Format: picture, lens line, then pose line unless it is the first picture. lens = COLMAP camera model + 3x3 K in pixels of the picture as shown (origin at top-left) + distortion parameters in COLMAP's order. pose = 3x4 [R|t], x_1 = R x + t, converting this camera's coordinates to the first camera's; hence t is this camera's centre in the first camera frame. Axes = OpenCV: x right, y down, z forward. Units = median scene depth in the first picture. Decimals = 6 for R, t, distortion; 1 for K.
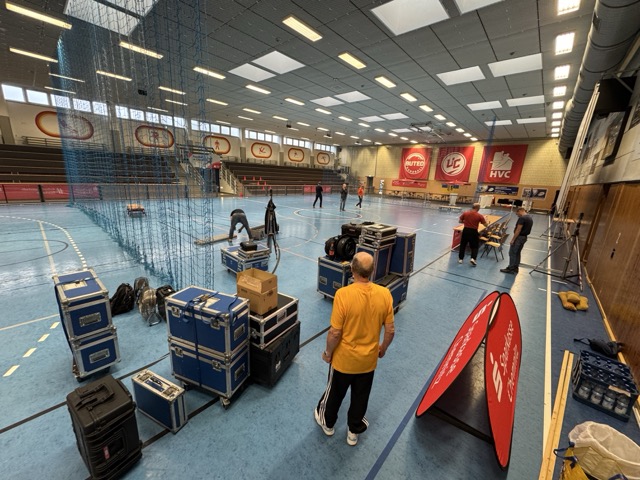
lens RADIAL K [[255.1, 0, 317.8], [0, 255.1, 241.0], [0, 0, 1]] dist [-0.003994, 0.000176]
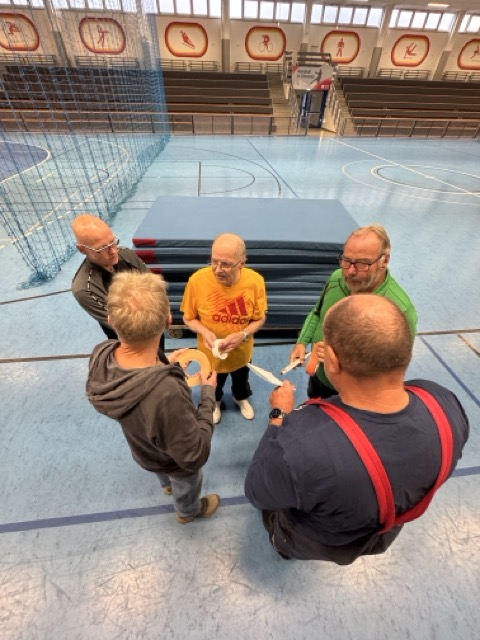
lens RADIAL K [[255.1, 0, 238.6], [0, 255.1, 319.2], [0, 0, 1]] dist [-0.003994, 0.000176]
pose [[0.737587, 0.426617, -0.523415, 0.098950], [-0.154562, 0.861227, 0.484148, -0.022819], [0.657324, -0.276201, 0.701169, 0.108924]]
